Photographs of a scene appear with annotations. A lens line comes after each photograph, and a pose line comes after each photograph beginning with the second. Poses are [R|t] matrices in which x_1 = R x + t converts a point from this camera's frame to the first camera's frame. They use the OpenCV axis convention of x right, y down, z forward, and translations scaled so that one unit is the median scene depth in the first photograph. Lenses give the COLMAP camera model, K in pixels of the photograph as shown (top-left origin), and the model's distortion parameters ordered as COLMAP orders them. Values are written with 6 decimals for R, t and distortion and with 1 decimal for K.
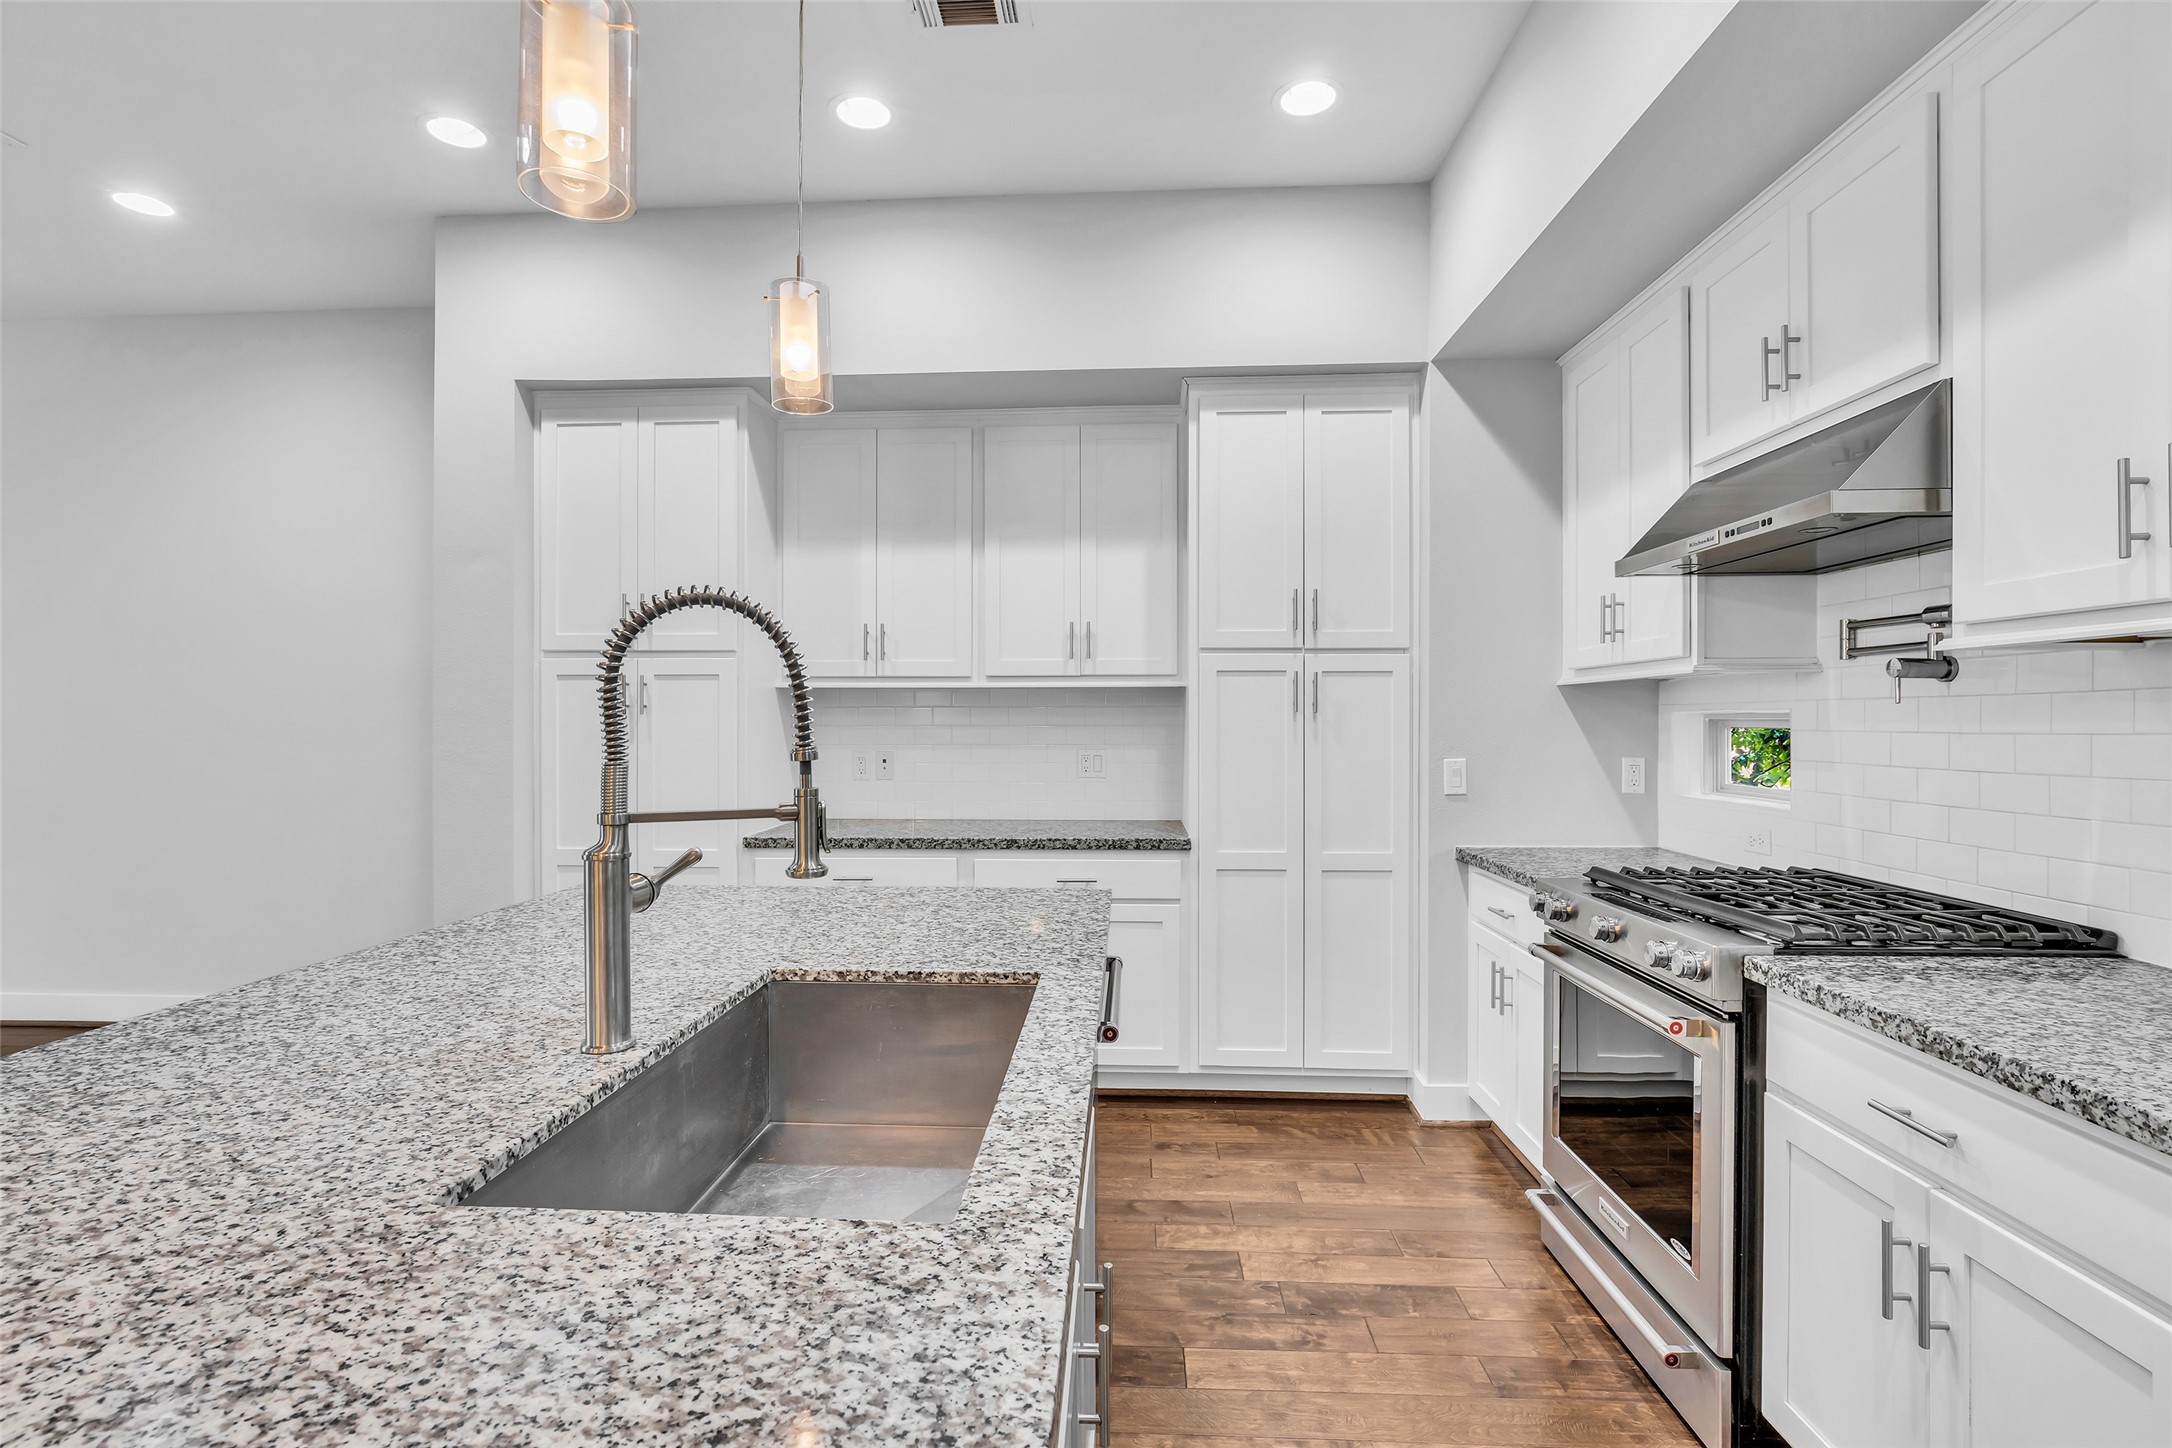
lens RADIAL K [[957.2, 0, 1074.5], [0, 957.2, 728.4], [0, 0, 1]] dist [-0.015348, -0.000138]
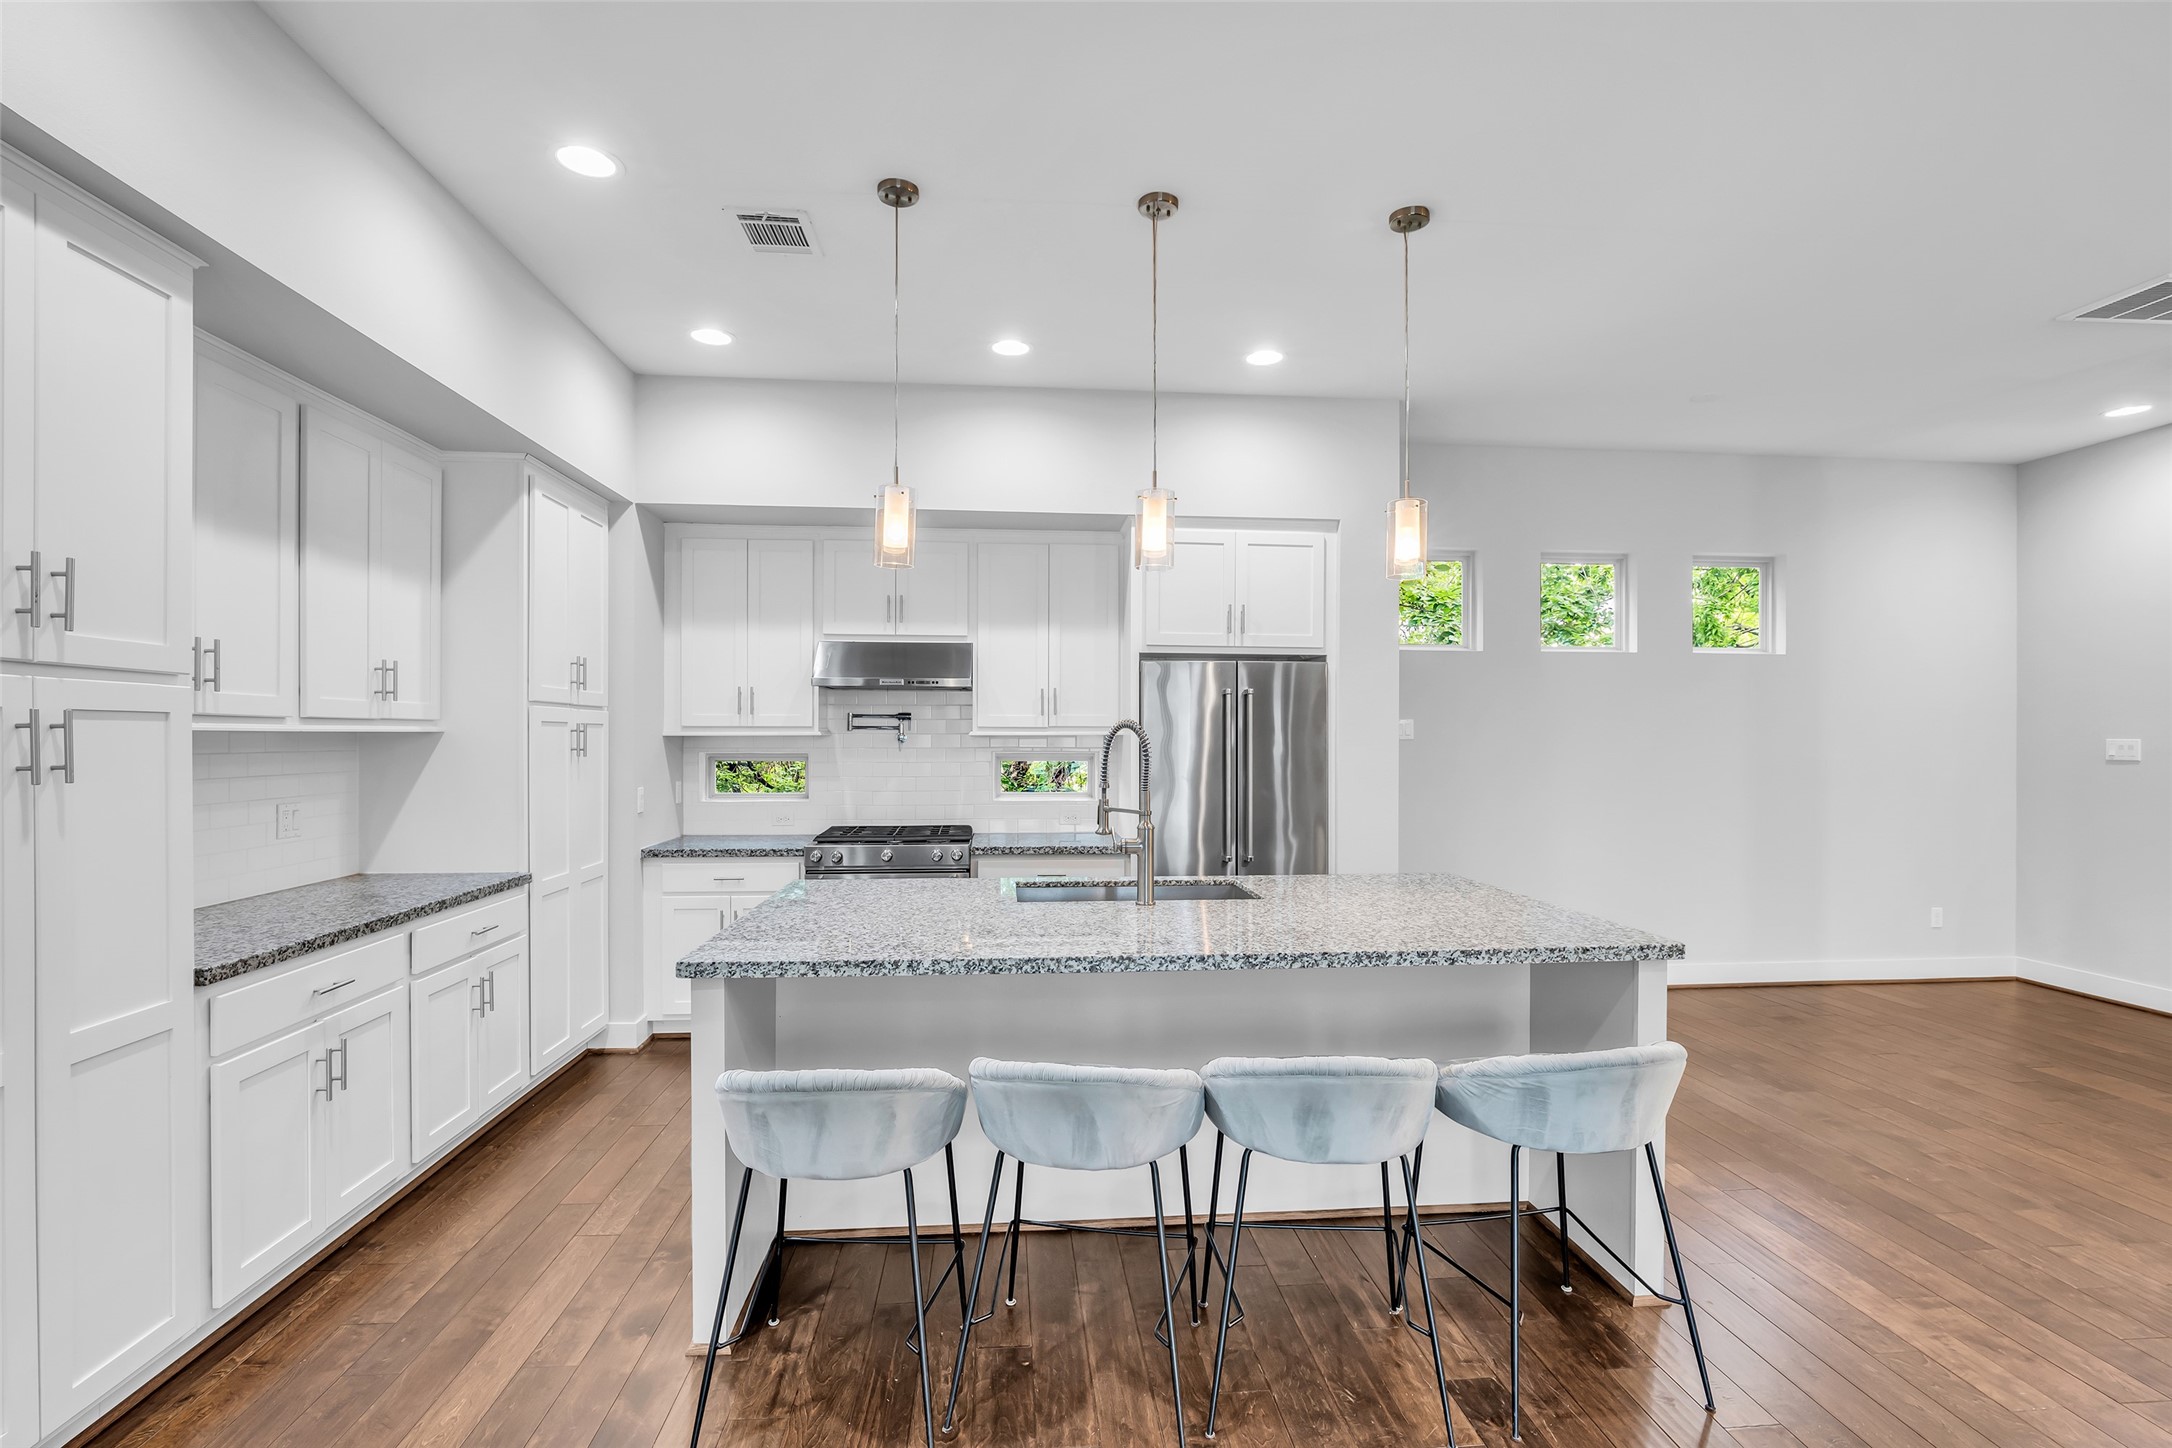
lens RADIAL K [[989.1, 0, 1094.9], [0, 989.1, 741.1], [0, 0, 1]] dist [-0.023002, 0.006803]
pose [[-0.151539, -0.004909, 0.988439, -1.086632], [0.006974, 0.999957, 0.006036, -0.037728], [-0.988427, 0.007808, -0.151498, 0.517443]]
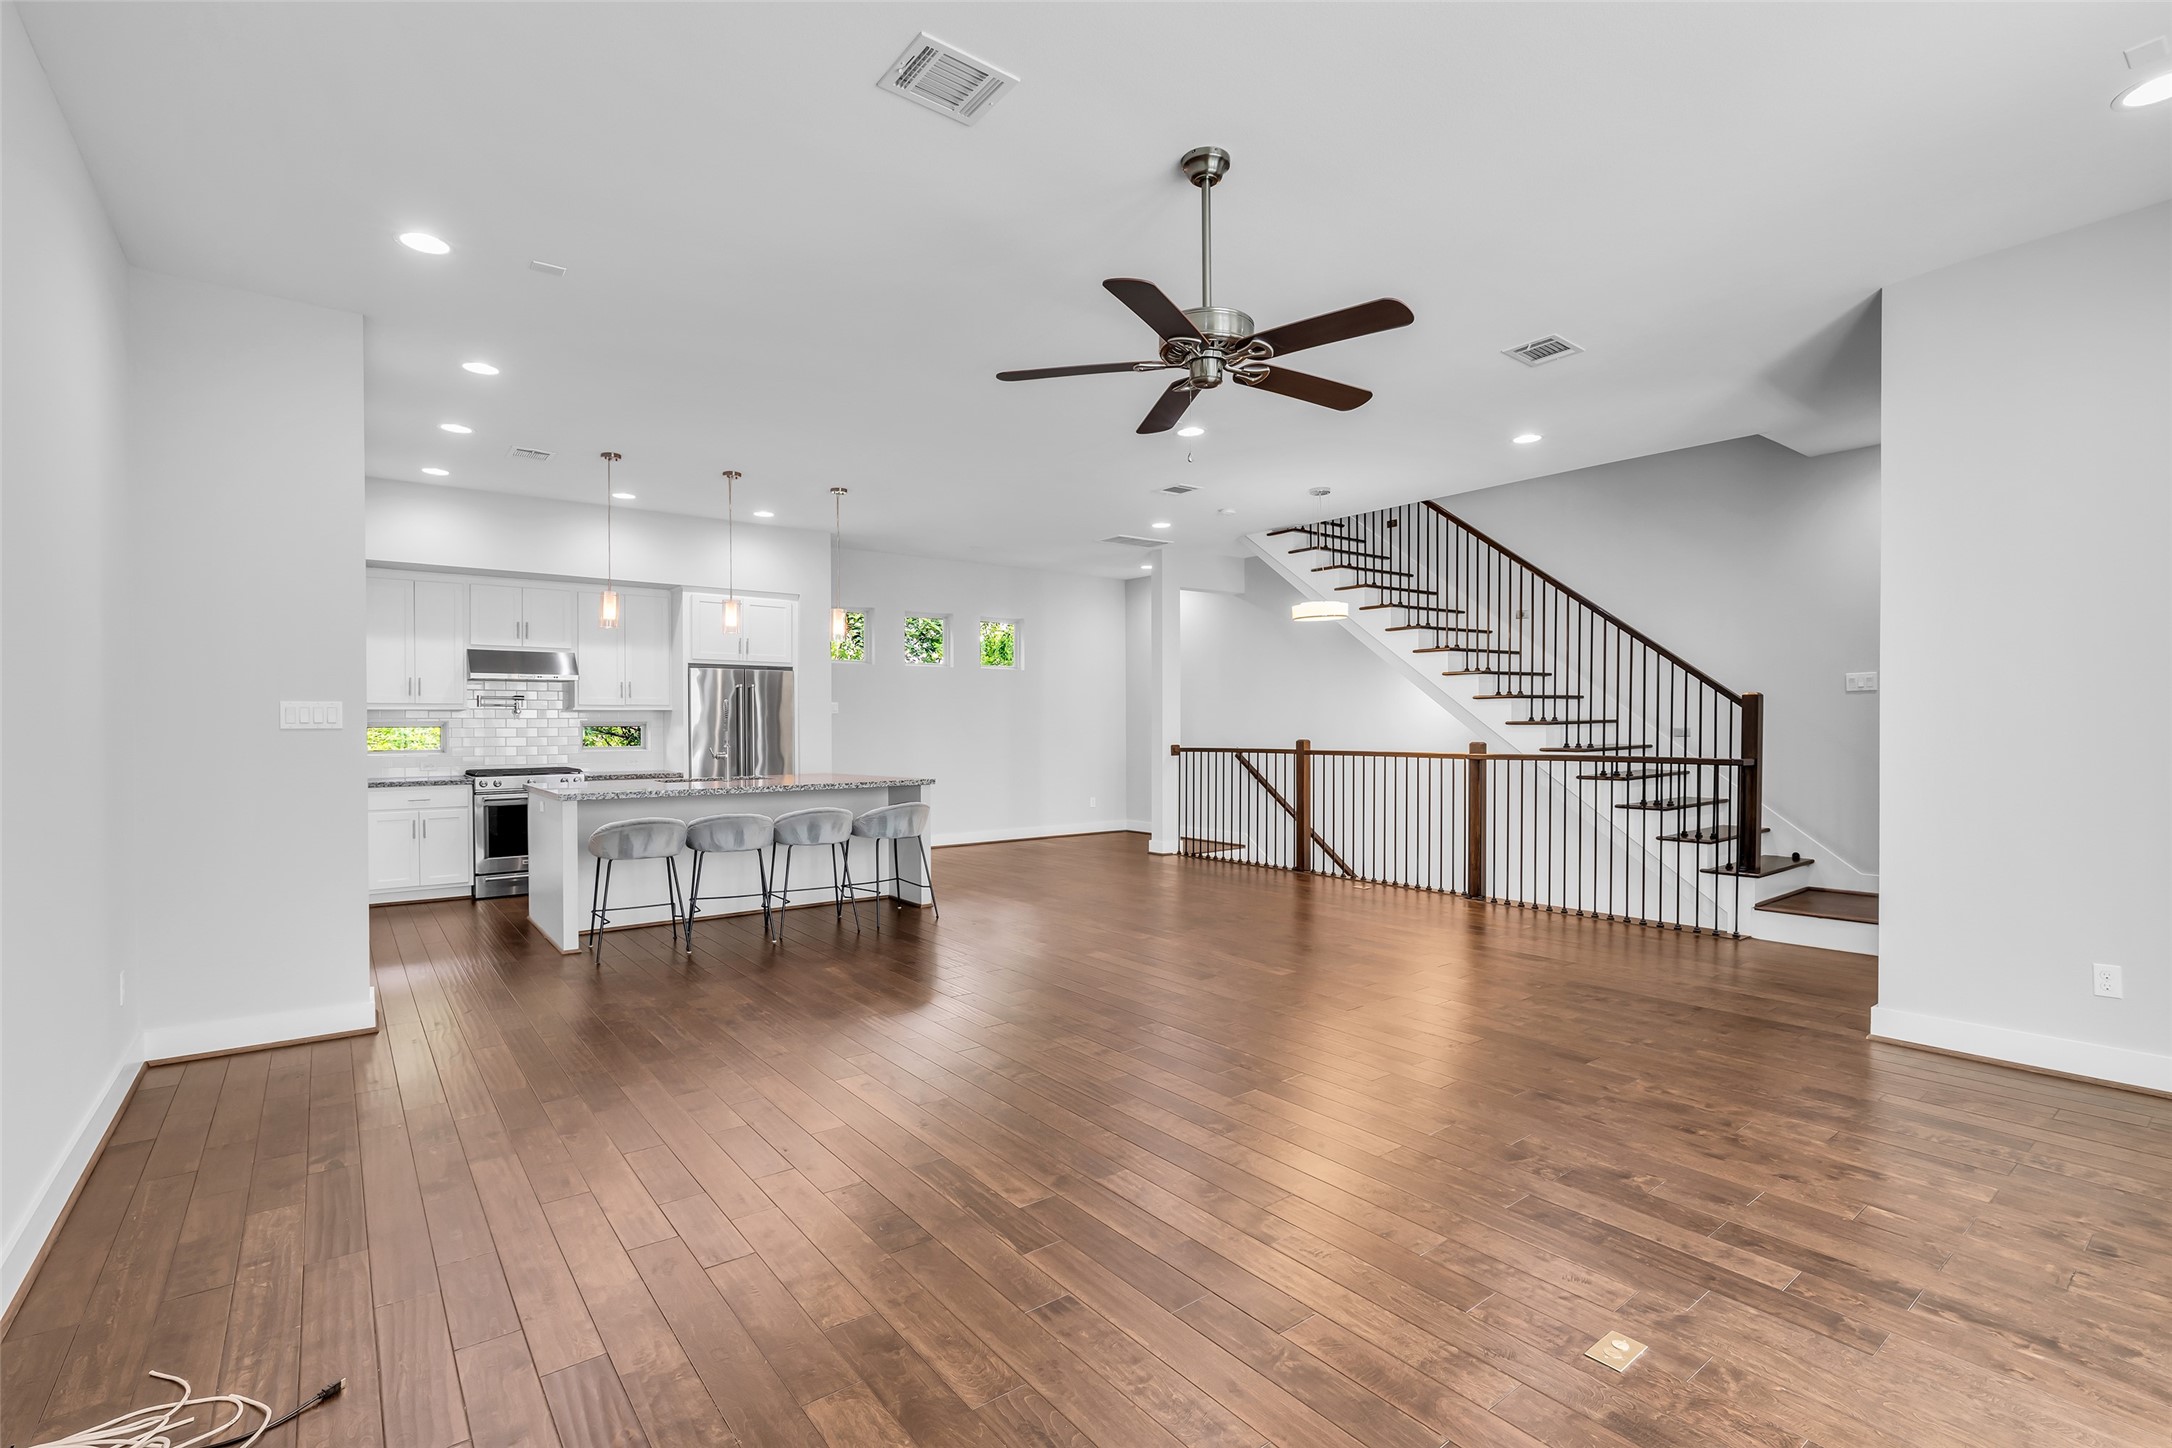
lens RADIAL K [[957.2, 0, 1074.5], [0, 957.2, 728.4], [0, 0, 1]] dist [-0.015348, -0.000138]
pose [[-0.657304, -0.000857, 0.753625, -2.164163], [0.010929, 0.999883, 0.010669, -0.004306], [-0.753546, 0.015249, -0.657218, 1.091284]]
